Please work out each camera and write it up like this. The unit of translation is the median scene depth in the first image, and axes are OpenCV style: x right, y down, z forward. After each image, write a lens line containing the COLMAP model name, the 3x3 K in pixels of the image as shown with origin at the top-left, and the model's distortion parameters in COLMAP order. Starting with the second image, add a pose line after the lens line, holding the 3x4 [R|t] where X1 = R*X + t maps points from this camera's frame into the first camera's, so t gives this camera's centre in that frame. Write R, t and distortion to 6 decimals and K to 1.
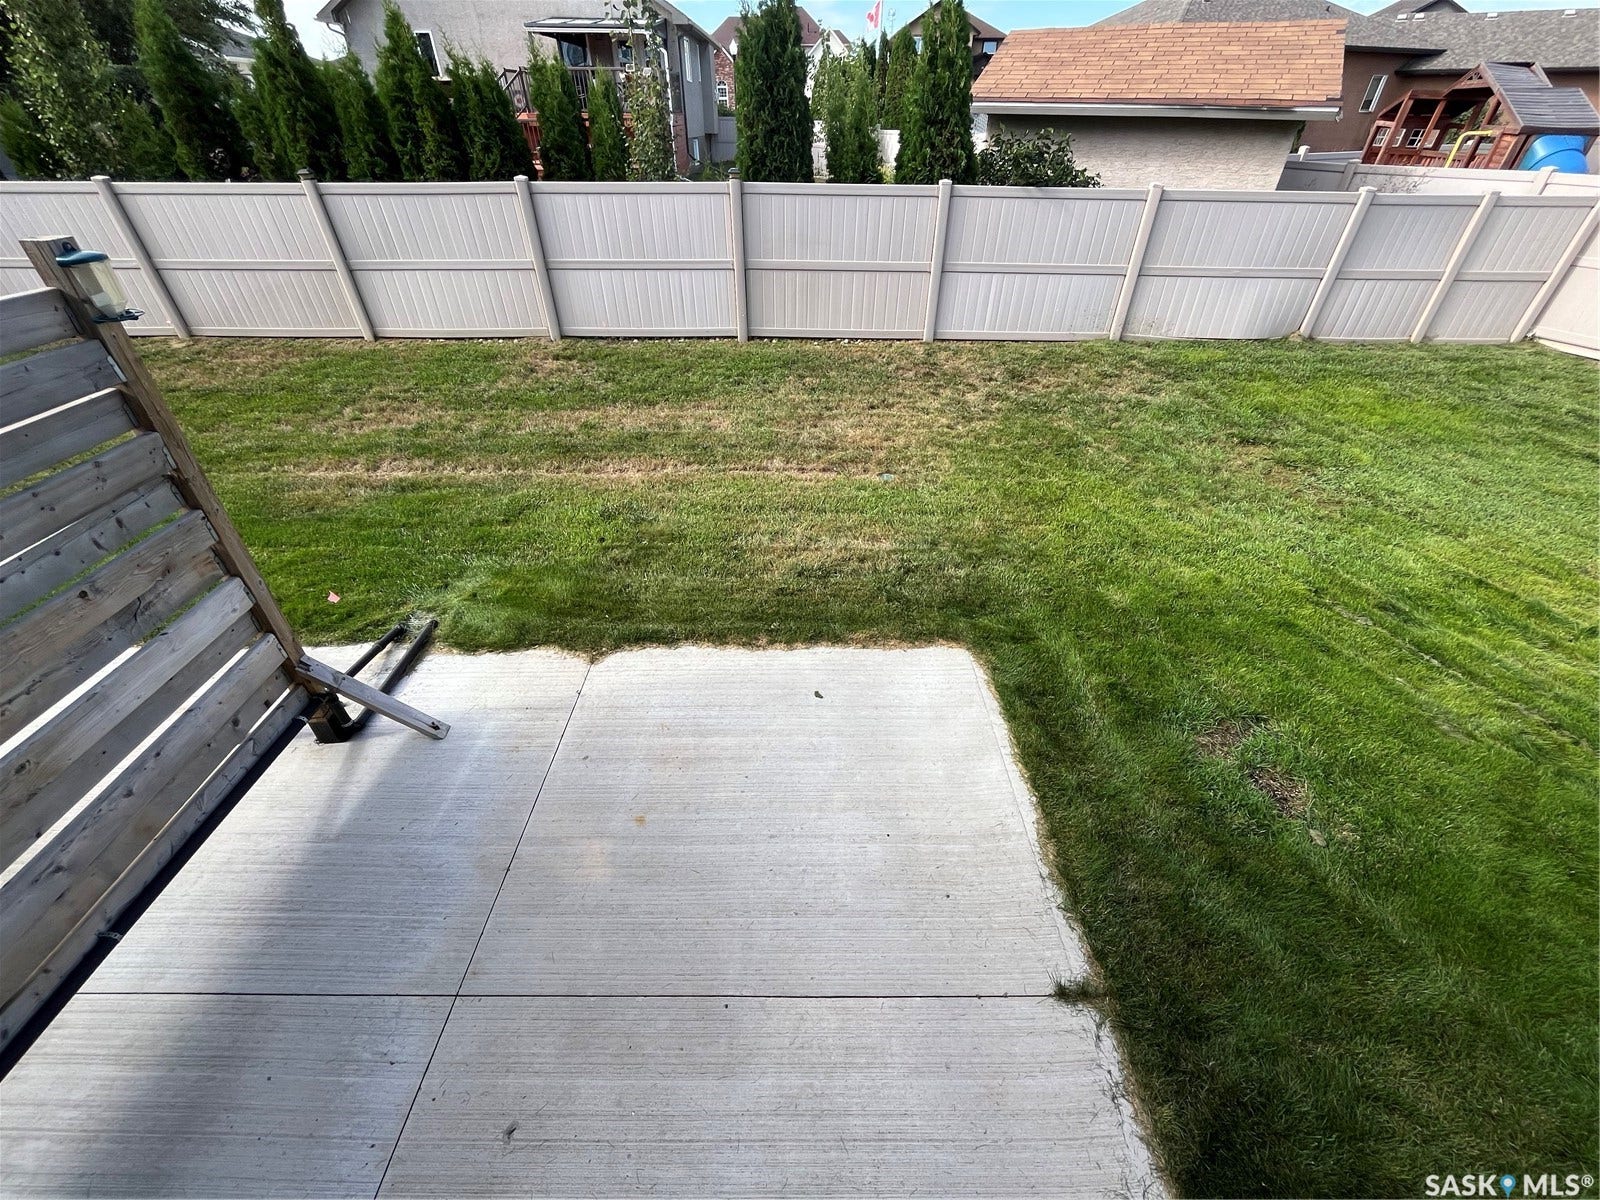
lens RADIAL K [[656.0, 0, 804.7], [0, 656.0, 598.7], [0, 0, 1]] dist [-0.002061, -0.000027]
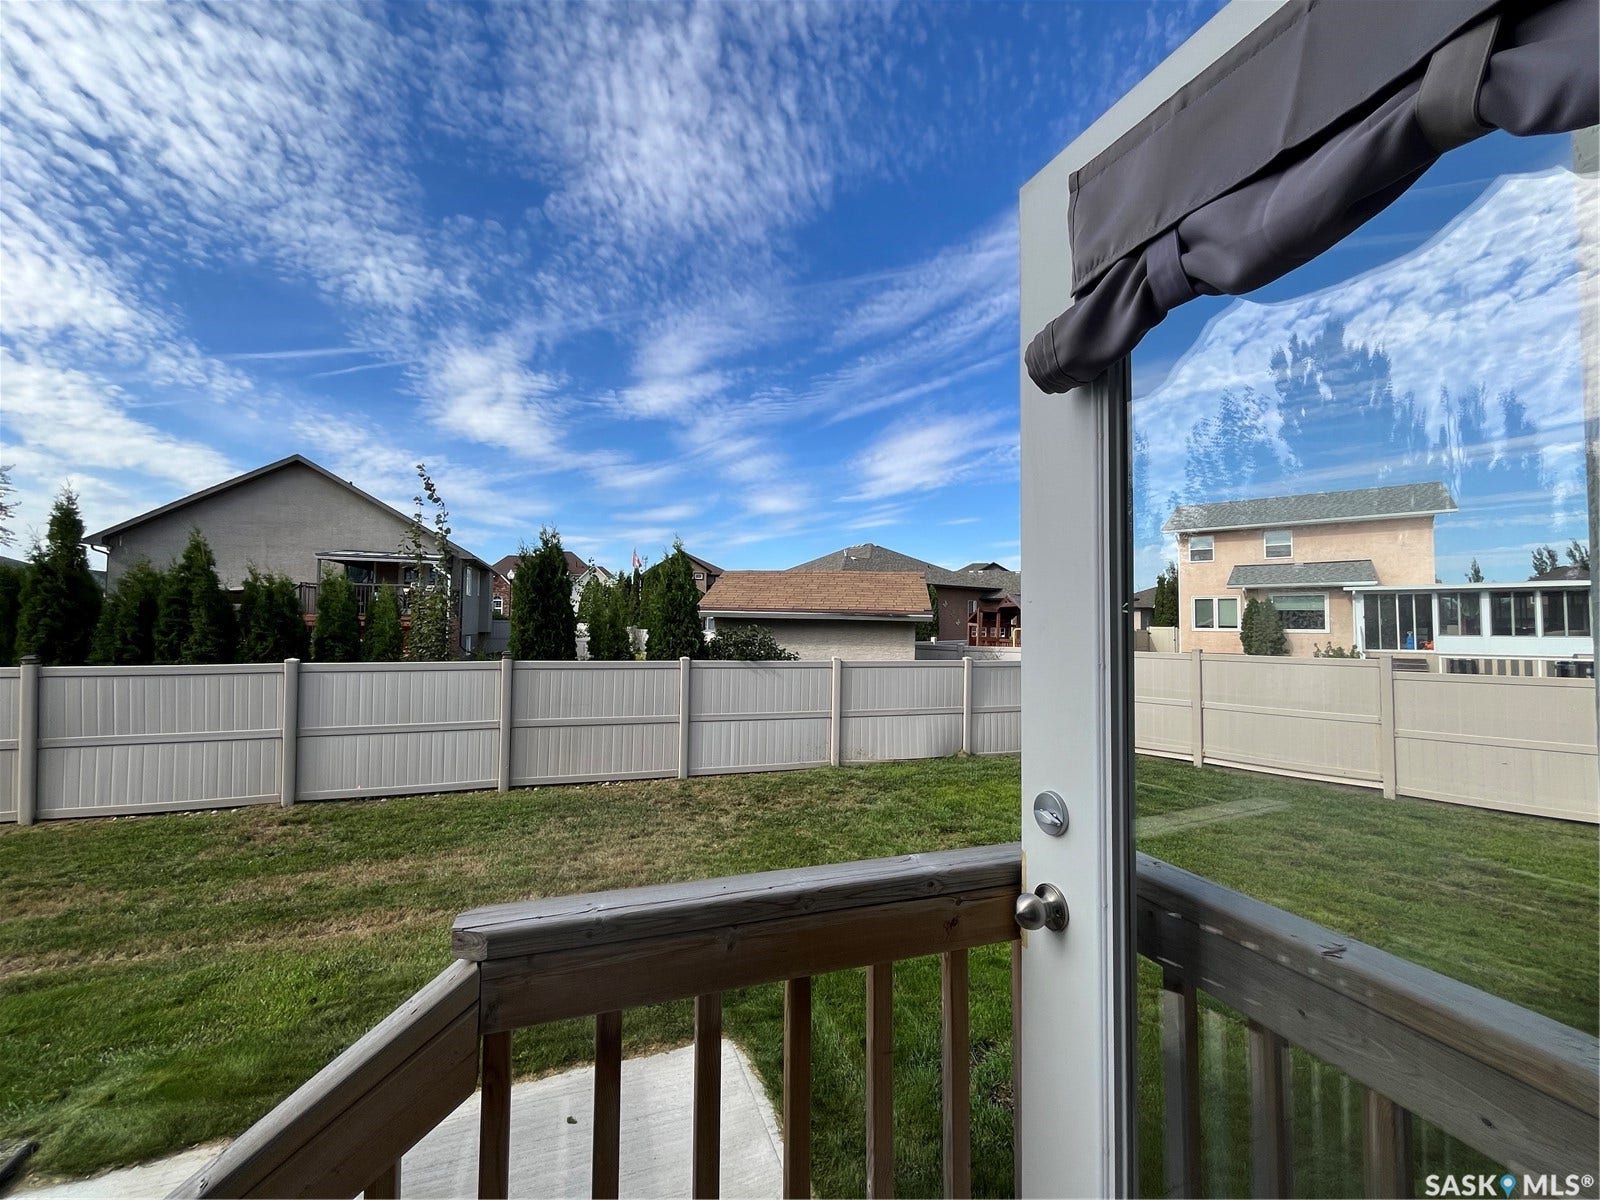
lens RADIAL K [[656.0, 0, 804.7], [0, 656.0, 598.7], [0, 0, 1]] dist [-0.002061, -0.000027]
pose [[0.942679, 0.016832, 0.333275, 0.004877], [0.193865, 0.785276, -0.588012, 0.080338], [-0.271611, 0.618917, 0.737000, -0.094089]]
